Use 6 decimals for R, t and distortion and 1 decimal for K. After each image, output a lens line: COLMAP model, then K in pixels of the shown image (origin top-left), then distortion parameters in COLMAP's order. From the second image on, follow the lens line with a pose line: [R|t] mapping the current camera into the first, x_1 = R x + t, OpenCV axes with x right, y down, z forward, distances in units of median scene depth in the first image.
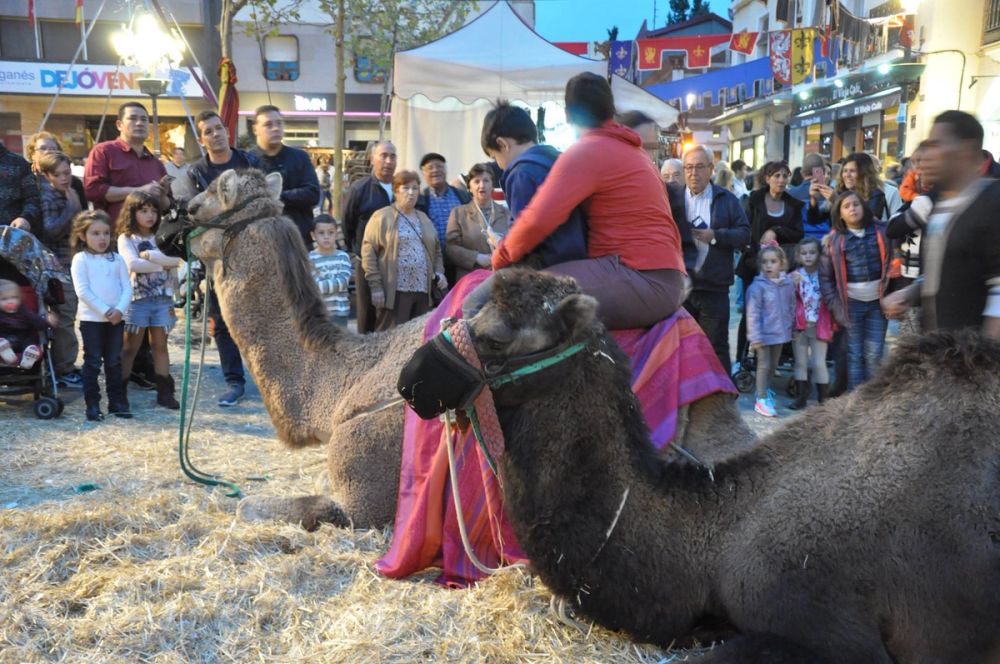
lens RADIAL K [[1041.5, 0, 500.0], [0, 1041.5, 332.0], [0, 0, 1]] dist [-0.057147, 0.349243]
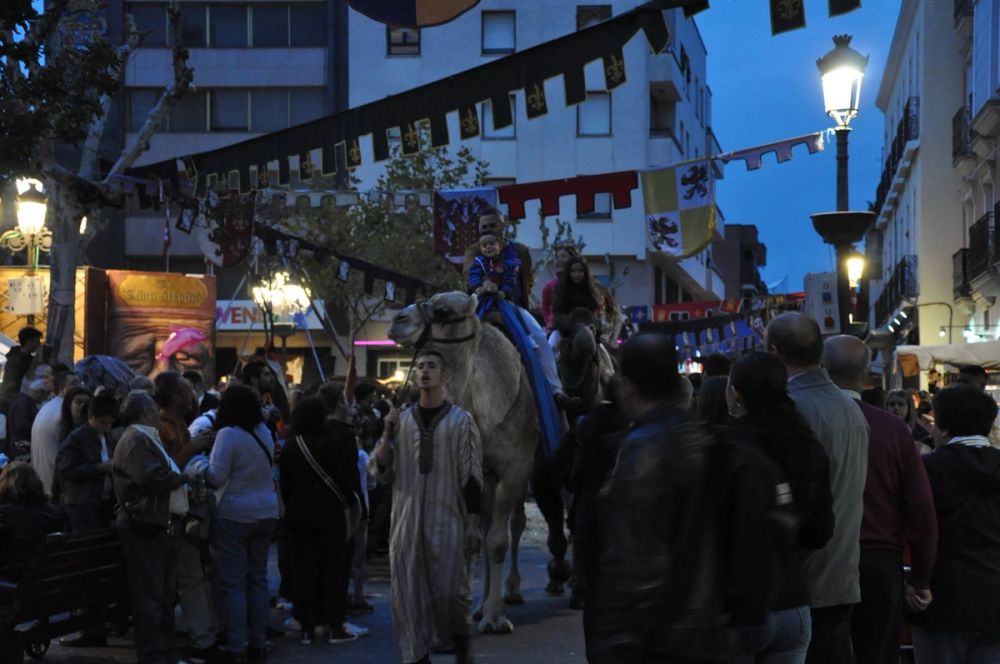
lens RADIAL K [[1406.9, 0, 496.9], [0, 1406.9, 333.6], [0, 0, 1]] dist [0.111399, 0.633727]
pose [[0.988623, -0.013031, -0.149851, 0.107269], [-0.017337, 0.979729, -0.199574, 0.057645], [0.149414, 0.199902, 0.968357, -0.372702]]
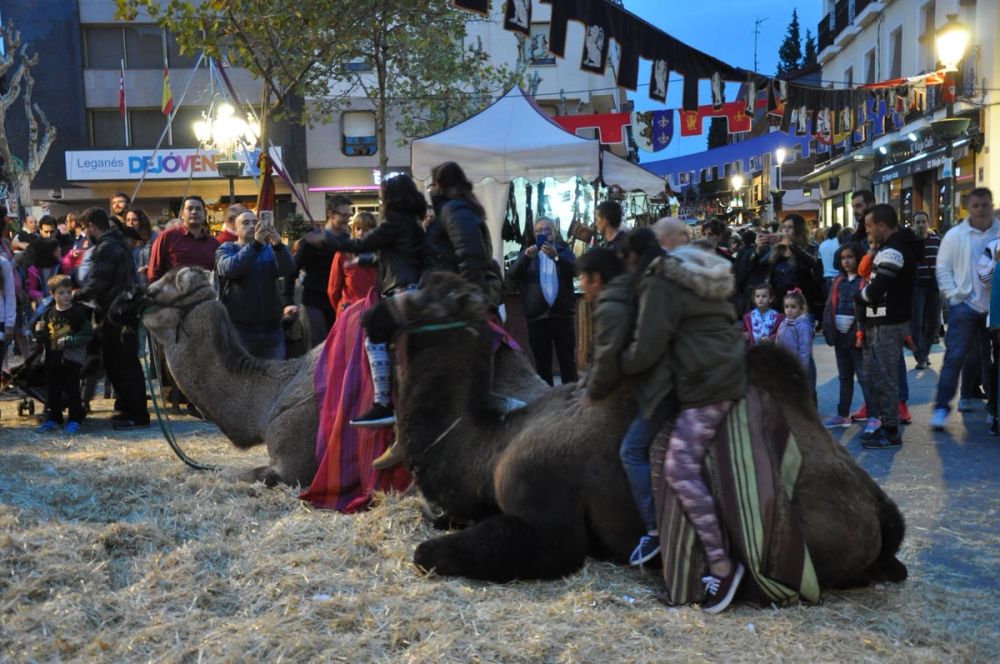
lens RADIAL K [[1130.6, 0, 500.0], [0, 1130.6, 332.0], [0, 0, 1]] dist [0.006732, 0.376470]
pose [[0.994716, -0.024571, -0.099681, 0.044138], [0.017313, 0.997179, -0.073035, 0.013708], [0.101194, 0.070923, 0.992335, -0.083620]]
